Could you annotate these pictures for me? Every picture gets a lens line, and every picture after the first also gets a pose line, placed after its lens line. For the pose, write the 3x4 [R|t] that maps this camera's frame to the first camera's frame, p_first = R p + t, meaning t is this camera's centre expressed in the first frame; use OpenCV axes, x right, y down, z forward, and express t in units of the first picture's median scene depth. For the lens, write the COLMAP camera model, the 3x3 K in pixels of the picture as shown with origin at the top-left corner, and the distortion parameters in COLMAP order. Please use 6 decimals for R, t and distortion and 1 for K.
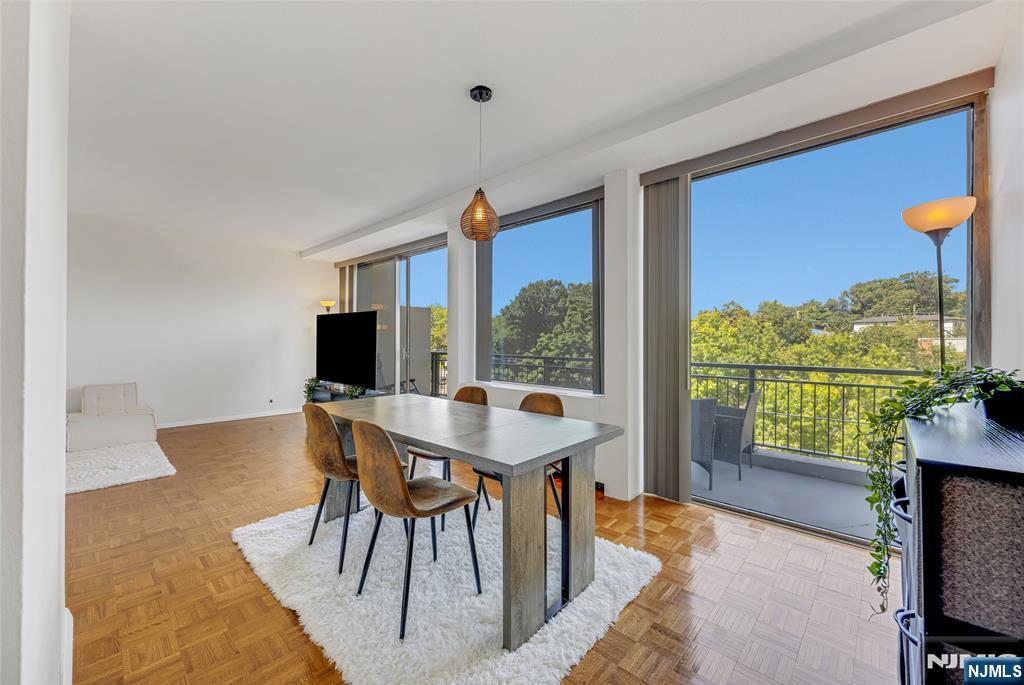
lens RADIAL K [[398.5, 0, 507.2], [0, 398.5, 341.4], [0, 0, 1]] dist [-0.000132, 0.000211]
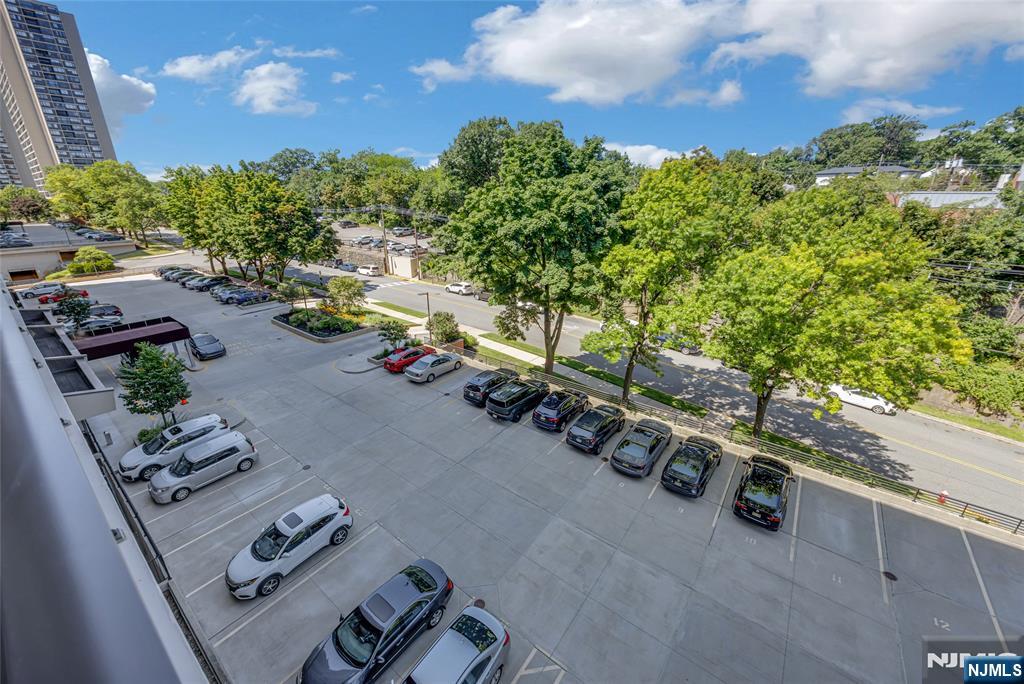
lens RADIAL K [[398.5, 0, 507.2], [0, 398.5, 340.9], [0, 0, 1]] dist [-0.000132, 0.000211]
pose [[0.994418, -0.038038, 0.098421, 0.036306], [0.001807, 0.938762, 0.344562, -0.003685], [-0.105501, -0.342461, 0.933590, 0.083038]]
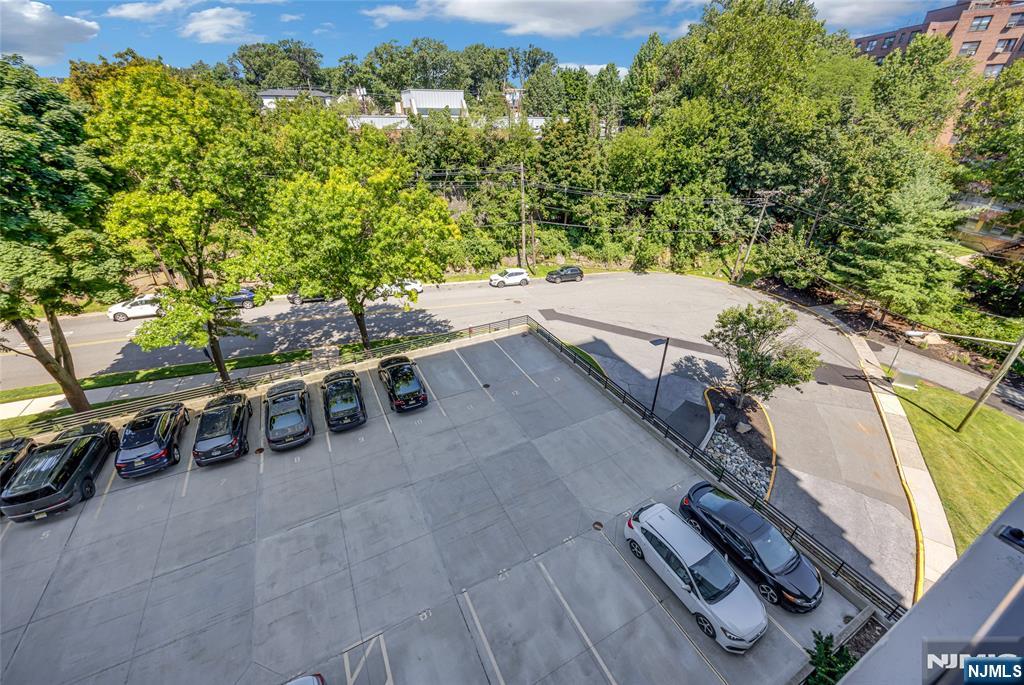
lens RADIAL K [[400.4, 0, 509.3], [0, 400.4, 344.7], [0, 0, 1]] dist [-0.001222, -0.000081]
pose [[0.327197, -0.463984, 0.823202, 0.003152], [-0.004988, 0.870293, 0.492509, -0.003570], [-0.944943, -0.165254, 0.282443, 0.116043]]
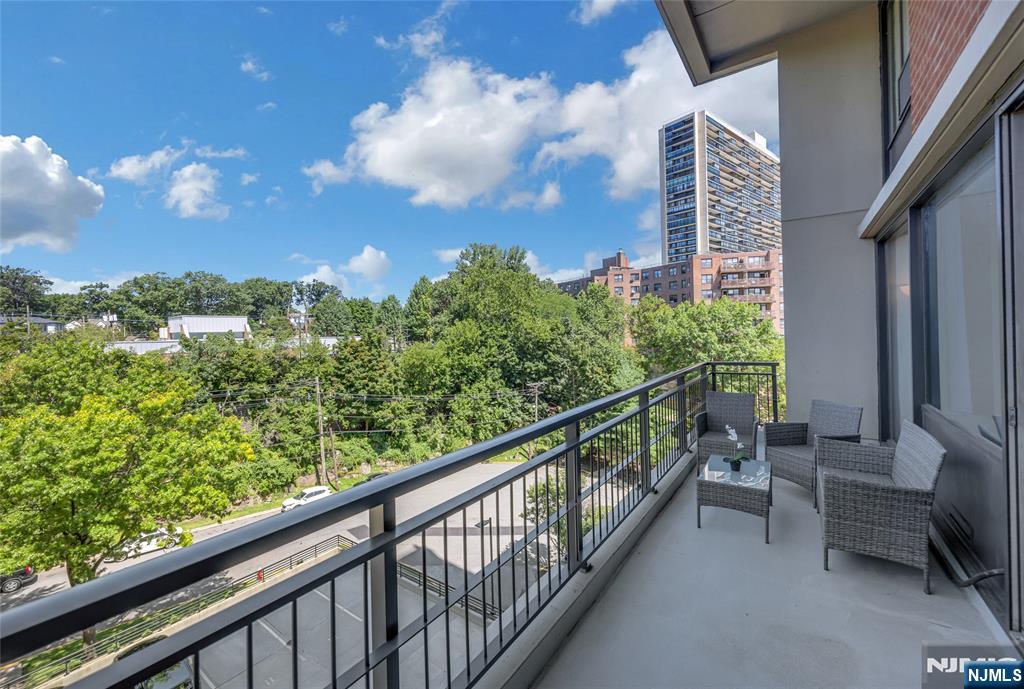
lens RADIAL K [[417.0, 0, 500.9], [0, 417.0, 334.2], [0, 0, 1]] dist [-0.000617, -0.000146]
pose [[-0.130980, 0.000802, 0.991385, -0.032652], [0.025371, 0.999675, 0.002543, -0.004784], [-0.991060, 0.025486, -0.130957, 0.120030]]
